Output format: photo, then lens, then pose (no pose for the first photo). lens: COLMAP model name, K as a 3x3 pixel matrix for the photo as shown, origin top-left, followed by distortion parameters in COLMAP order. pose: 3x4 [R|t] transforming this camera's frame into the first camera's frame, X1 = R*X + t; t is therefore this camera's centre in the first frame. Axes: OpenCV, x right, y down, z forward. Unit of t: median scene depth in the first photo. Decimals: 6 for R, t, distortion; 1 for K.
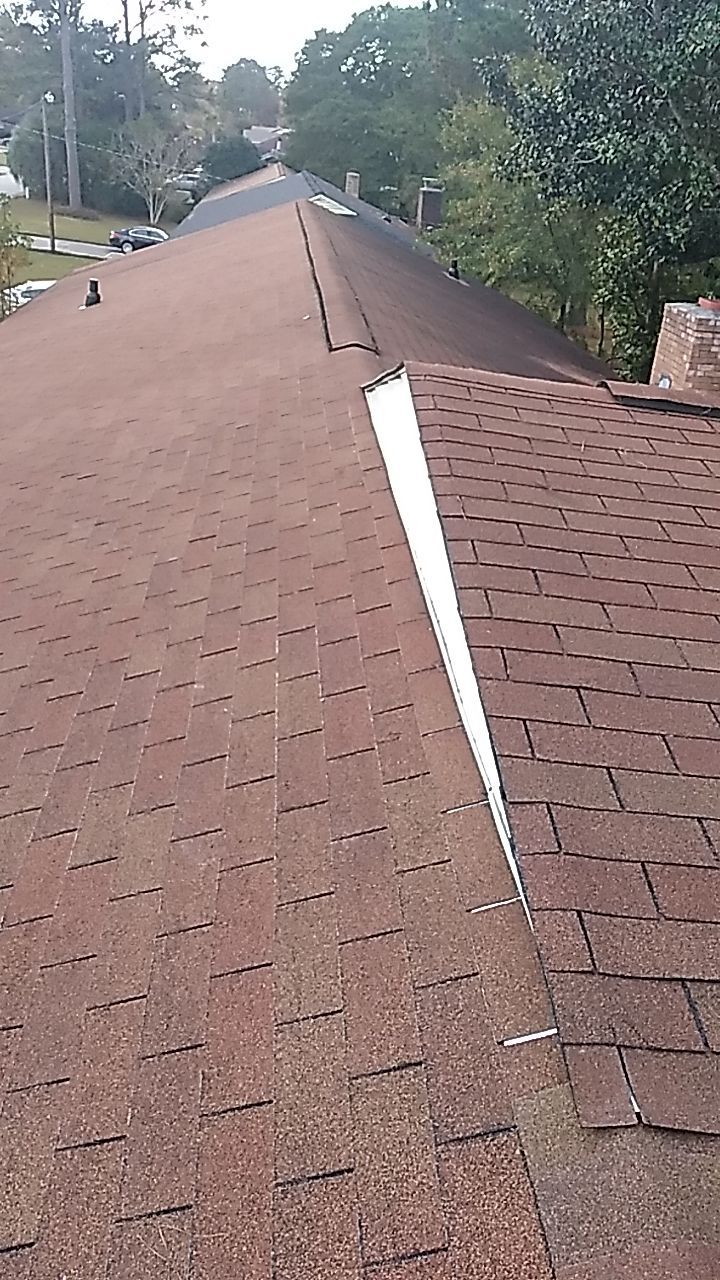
lens RADIAL K [[964.3, 0, 360.0], [0, 964.3, 640.0], [0, 0, 1]] dist [-0.008095, -0.007638]
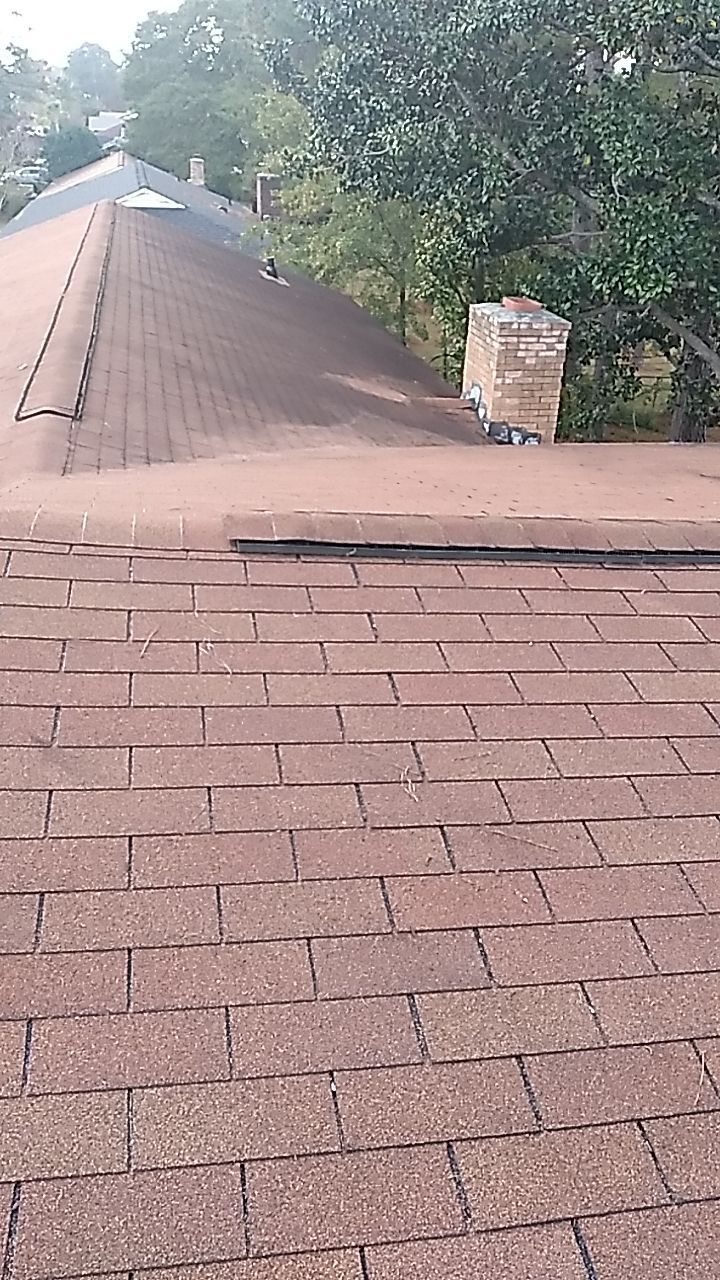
lens RADIAL K [[957.2, 0, 360.0], [0, 957.2, 640.0], [0, 0, 1]] dist [0.008776, -0.039697]
pose [[0.990959, -0.093886, 0.095840, 0.083450], [0.091864, 0.995450, 0.025314, -0.054395], [-0.097780, -0.016281, 0.995075, 0.076113]]
